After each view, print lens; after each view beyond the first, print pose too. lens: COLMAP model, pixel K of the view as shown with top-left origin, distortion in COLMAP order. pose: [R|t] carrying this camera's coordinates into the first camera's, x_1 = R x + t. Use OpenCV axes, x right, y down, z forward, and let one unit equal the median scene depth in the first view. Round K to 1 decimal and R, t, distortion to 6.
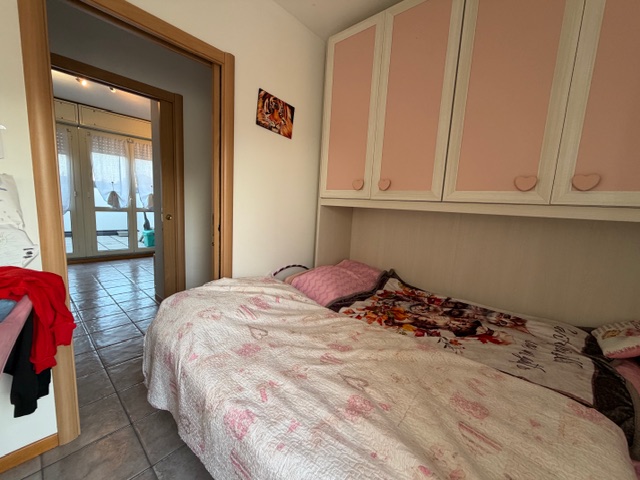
lens RADIAL K [[255.5, 0, 317.2], [0, 255.5, 240.1], [0, 0, 1]] dist [0.000380, -0.000186]
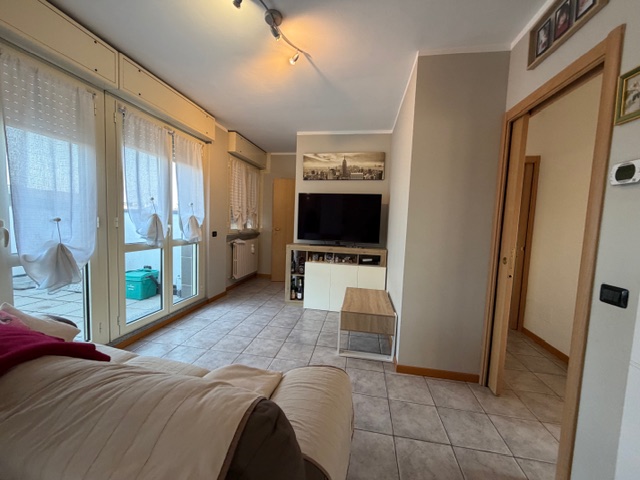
lens RADIAL K [[255.5, 0, 317.2], [0, 255.5, 240.1], [0, 0, 1]] dist [0.000380, -0.000186]
pose [[0.858302, -0.060801, 0.509530, -1.633091], [0.077178, 0.996956, -0.011043, -0.206983], [-0.507308, 0.048803, 0.860382, 0.673564]]
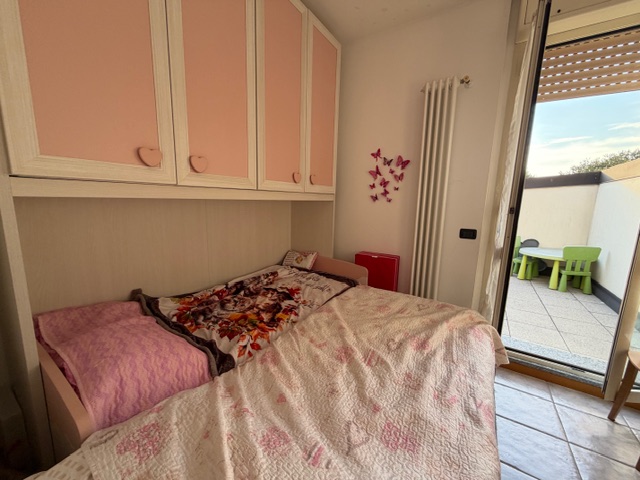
lens RADIAL K [[256.1, 0, 317.6], [0, 256.1, 239.8], [0, 0, 1]] dist [0.000039, 0.000157]
pose [[-0.141986, -0.214296, 0.966394, -0.411006], [0.102392, 0.967868, 0.229667, -0.121577], [-0.984559, 0.131561, -0.115481, 0.659865]]
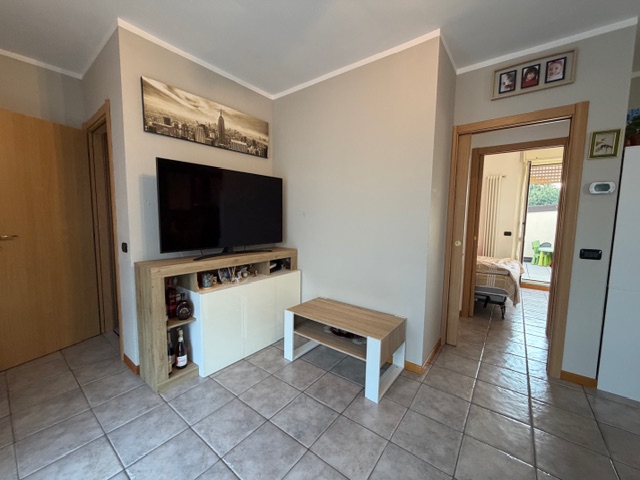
lens RADIAL K [[255.5, 0, 317.2], [0, 255.5, 240.1], [0, 0, 1]] dist [0.000380, -0.000186]
pose [[-0.054530, -0.145084, 0.987916, -1.727833], [0.117469, 0.981585, 0.150638, -0.356369], [-0.991578, 0.124264, -0.036483, 1.767263]]
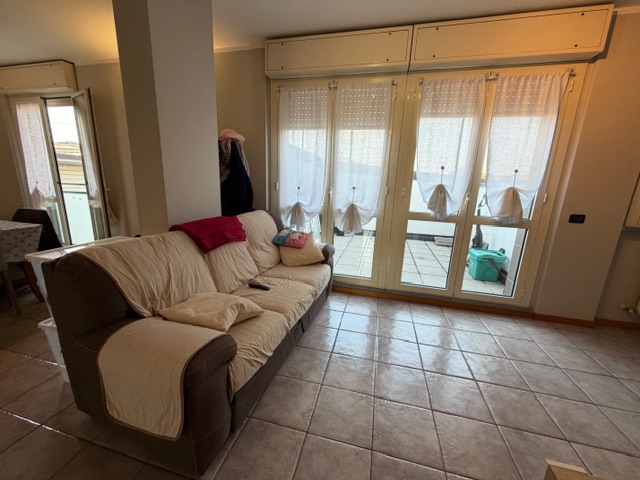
lens RADIAL K [[255.5, 0, 317.2], [0, 255.5, 240.1], [0, 0, 1]] dist [0.000380, -0.000186]
pose [[0.448513, 0.162094, -0.878955, -0.885564], [-0.133289, 0.984550, 0.113553, -0.215610], [0.883782, 0.066225, 0.463189, 1.107417]]
